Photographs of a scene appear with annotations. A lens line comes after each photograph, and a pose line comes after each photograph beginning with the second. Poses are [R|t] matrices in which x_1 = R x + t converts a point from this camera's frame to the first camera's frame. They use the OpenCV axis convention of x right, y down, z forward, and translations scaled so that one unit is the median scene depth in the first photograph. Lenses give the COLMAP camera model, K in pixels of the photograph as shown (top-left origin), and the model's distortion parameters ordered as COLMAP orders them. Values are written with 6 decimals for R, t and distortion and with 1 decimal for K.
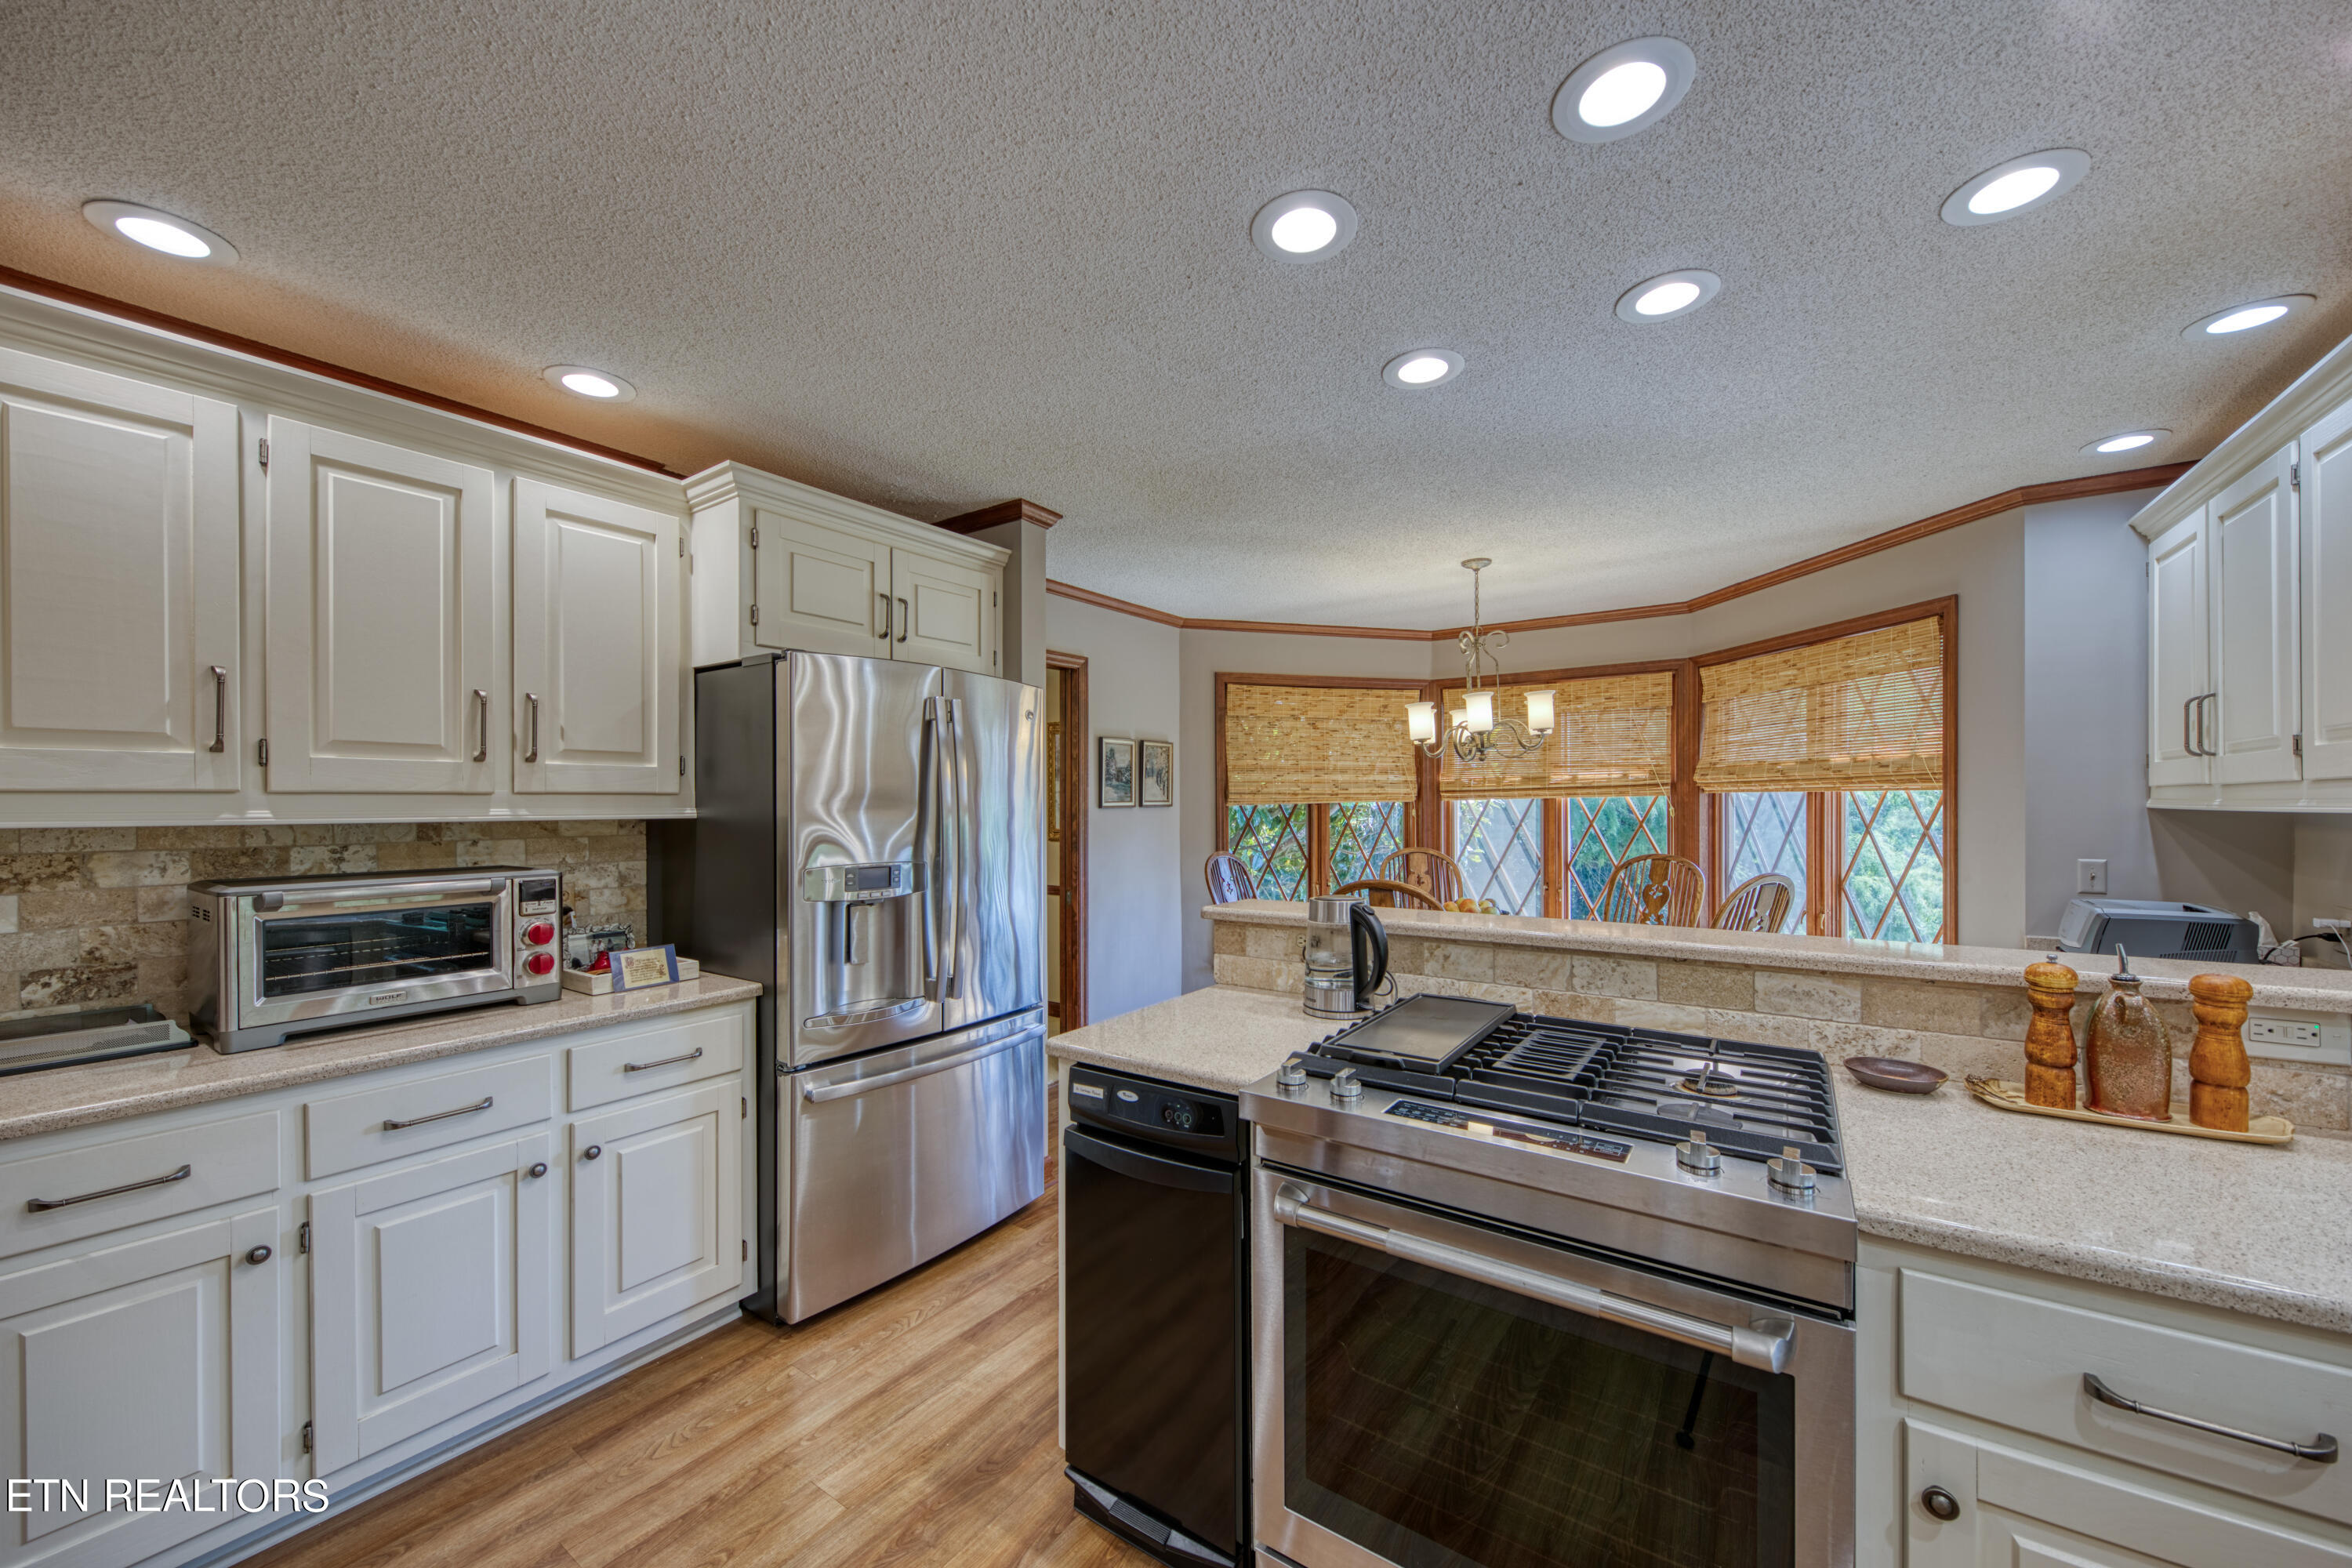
lens RADIAL K [[900.9, 0, 1176.6], [0, 900.9, 804.8], [0, 0, 1]] dist [-0.000694, -0.000084]
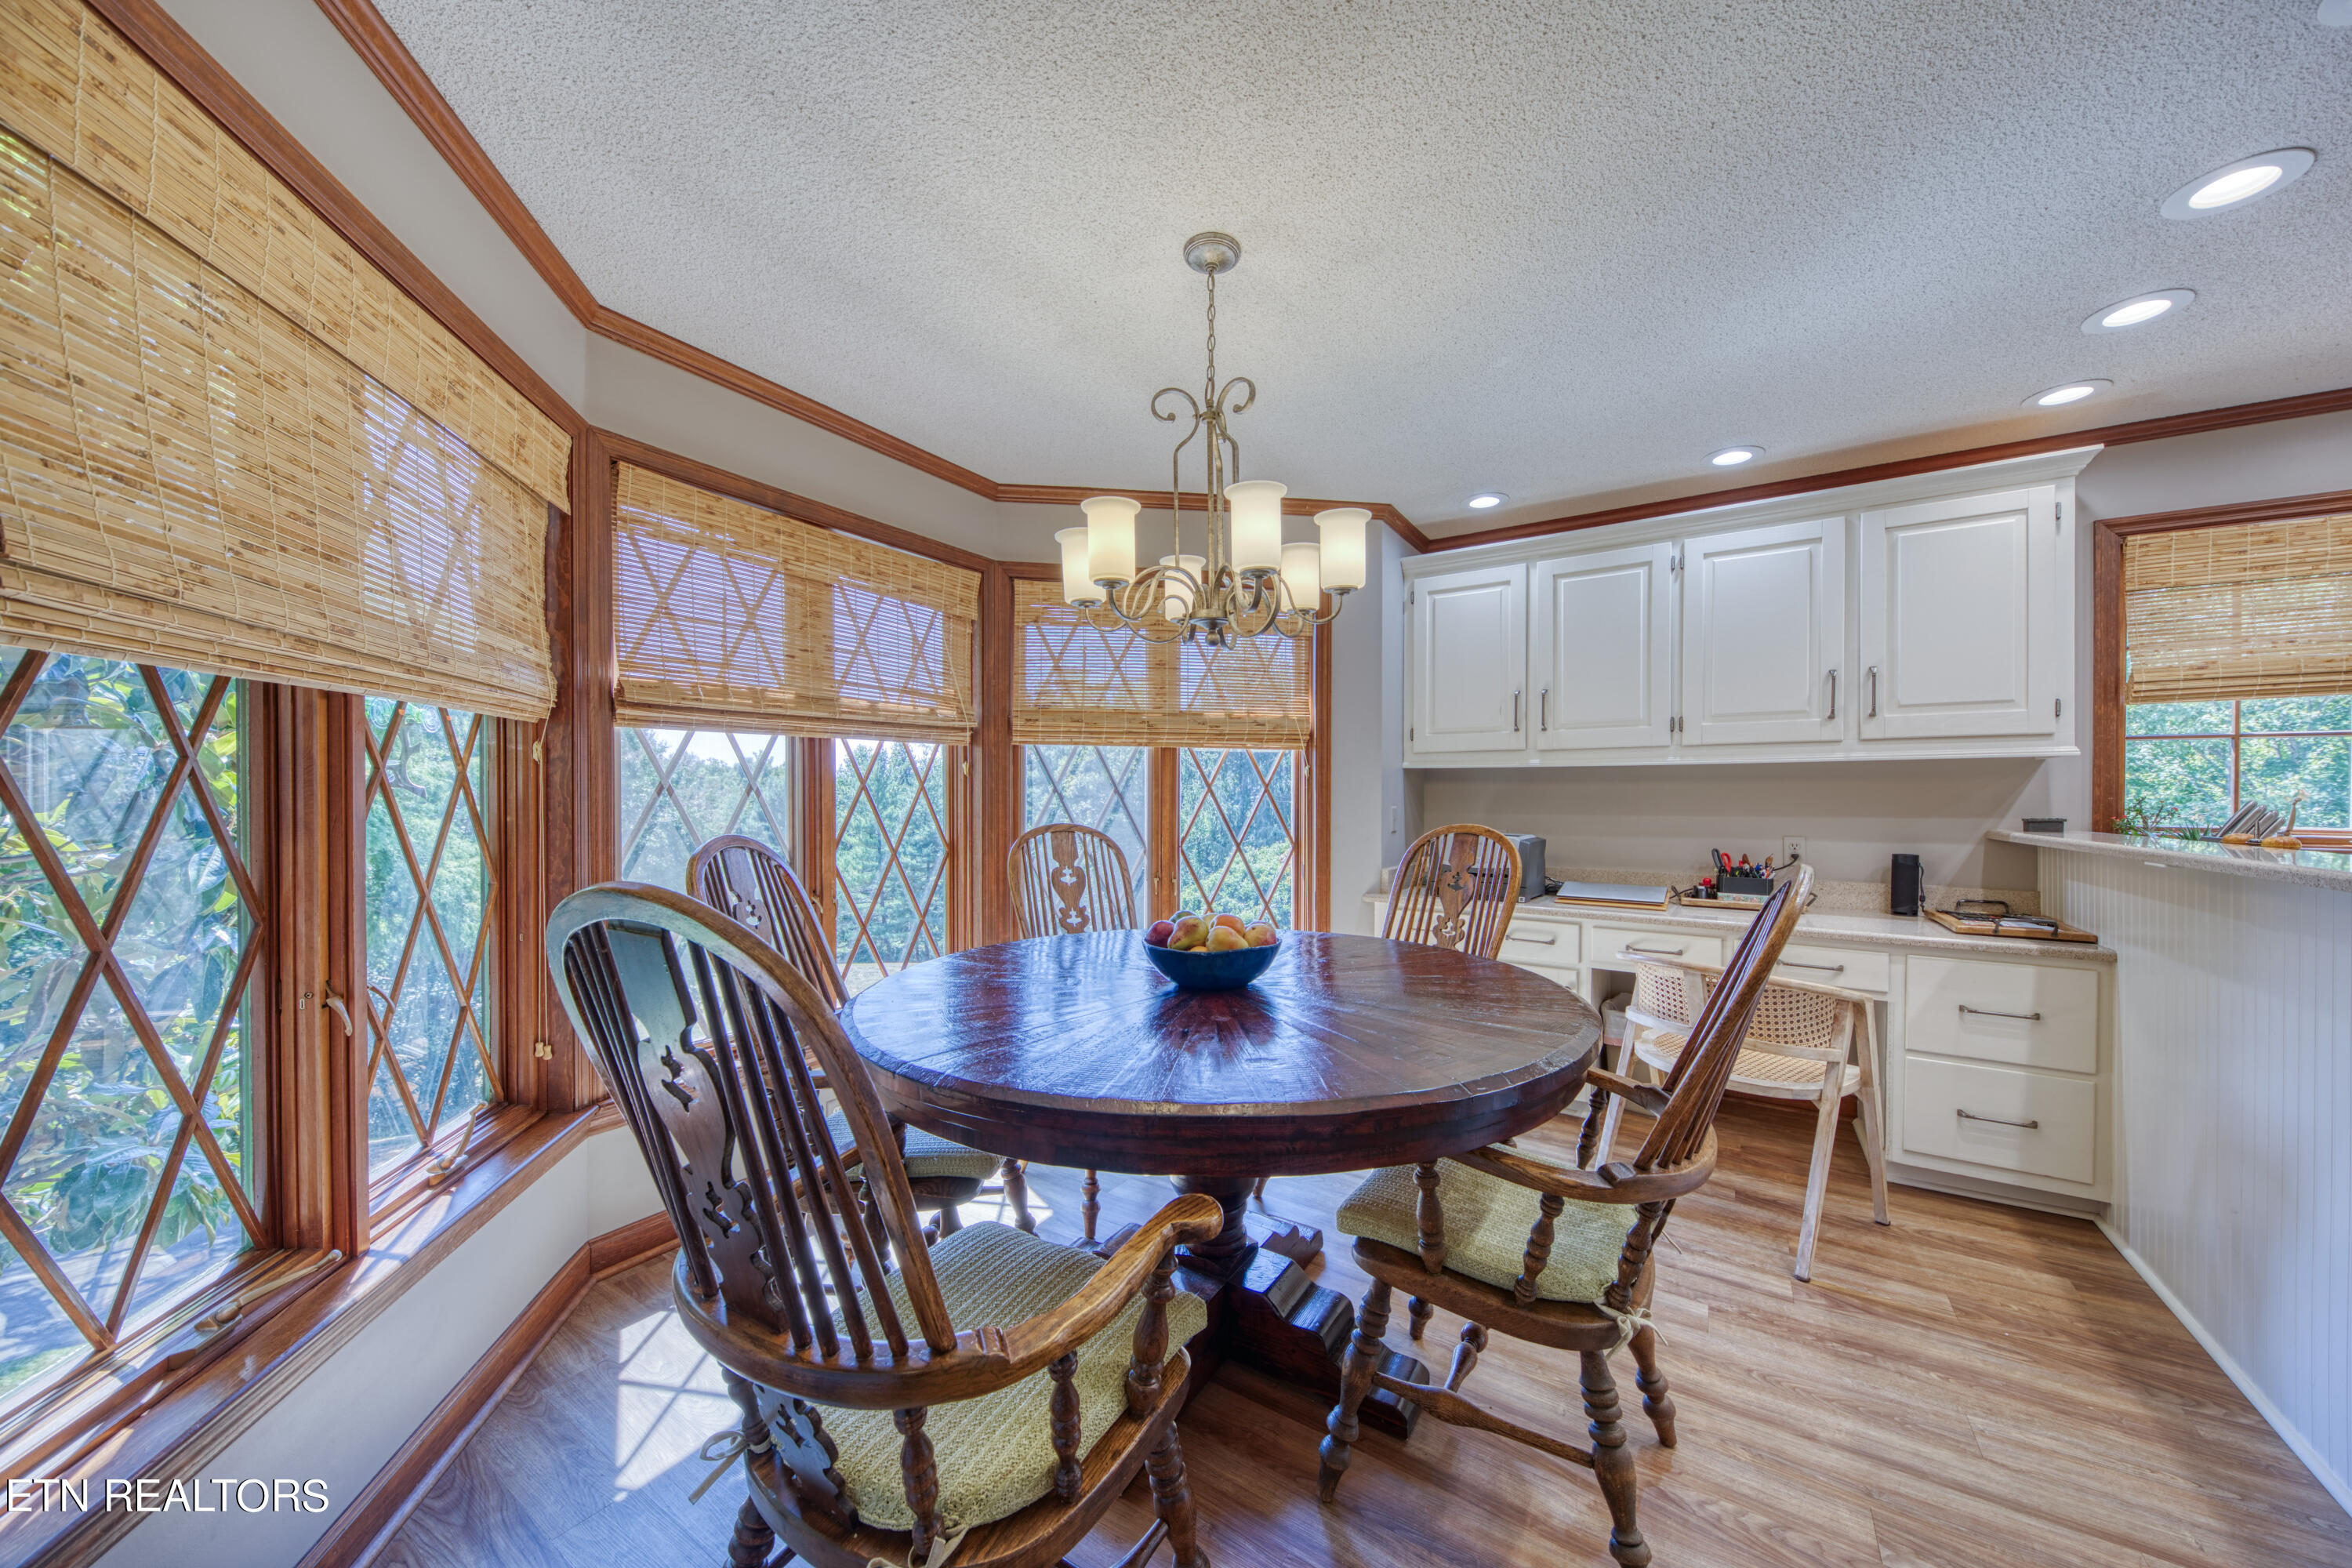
lens RADIAL K [[824.8, 0, 1181.1], [0, 824.8, 798.8], [0, 0, 1]] dist [0.003438, -0.000184]
pose [[-0.029167, 0.001428, 0.999574, -0.208776], [-0.001334, 0.999998, -0.001468, 0.060539], [-0.999574, -0.001376, -0.029165, 1.553711]]
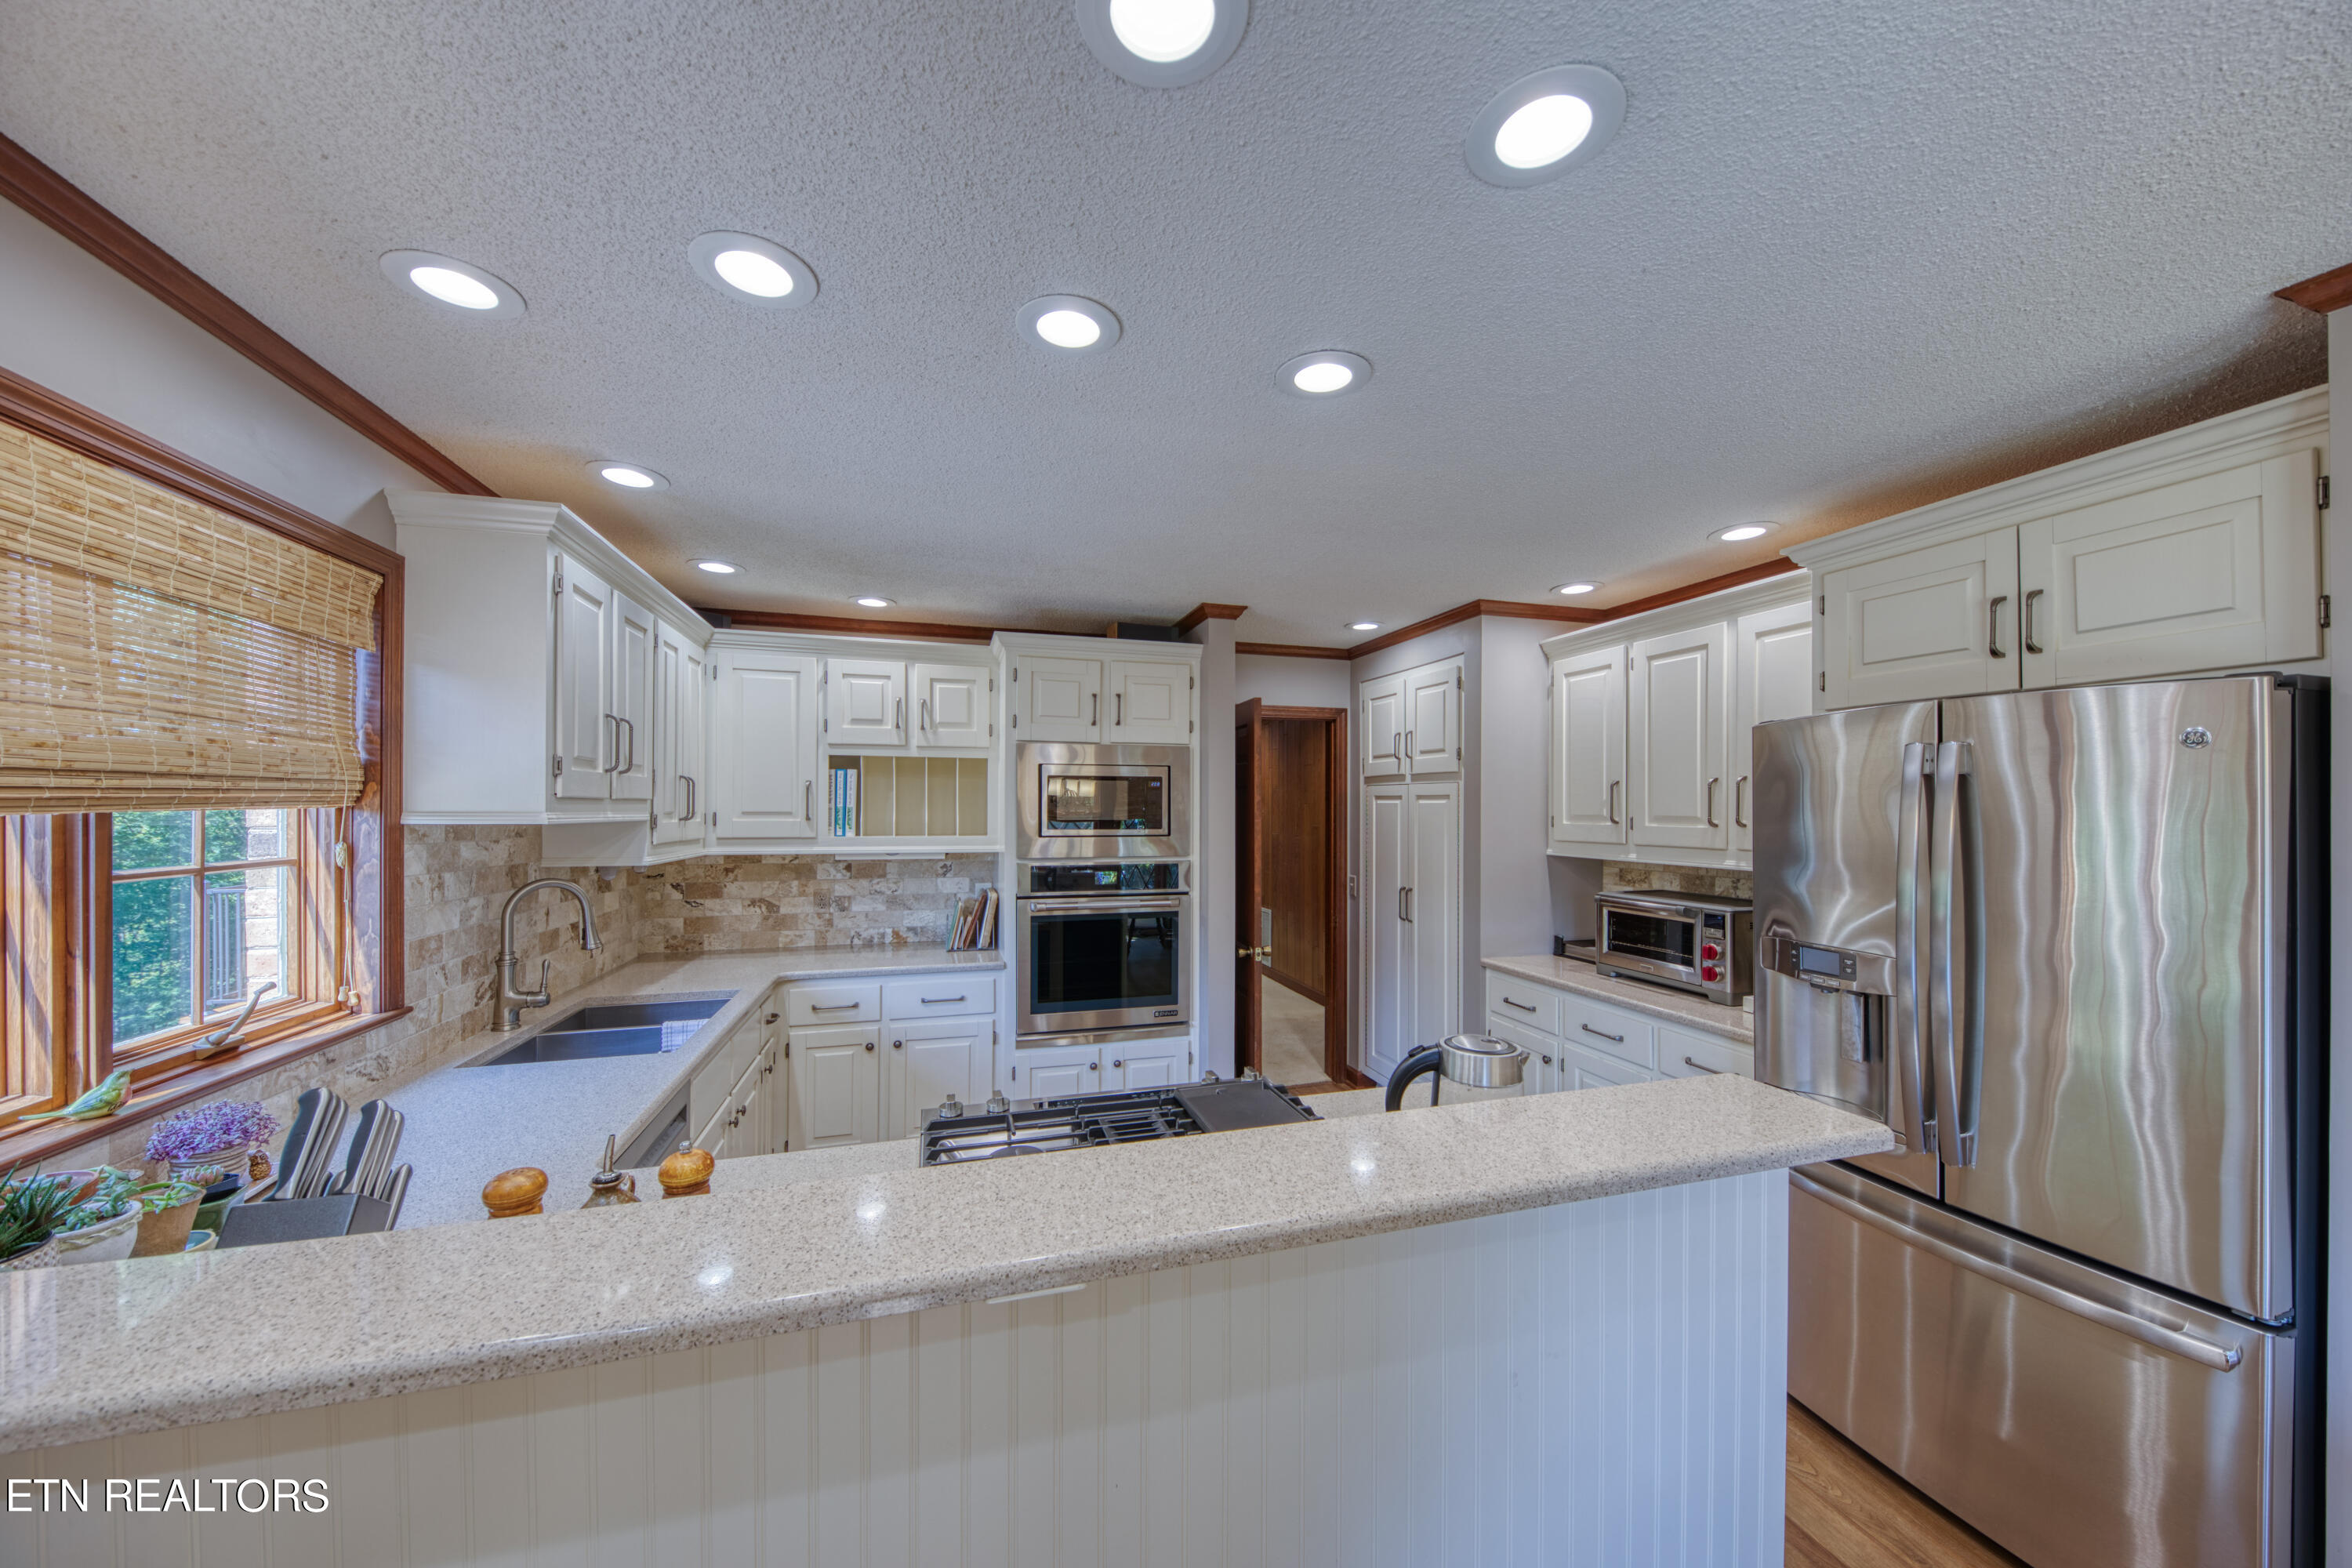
lens RADIAL K [[824.8, 0, 1198.3], [0, 824.8, 801.5], [0, 0, 1]] dist [0.003438, -0.000184]
pose [[-0.638660, -0.004286, -0.769477, 0.629440], [-0.001723, 0.999990, -0.004139, -0.066623], [0.769487, -0.001318, -0.638661, 0.985267]]
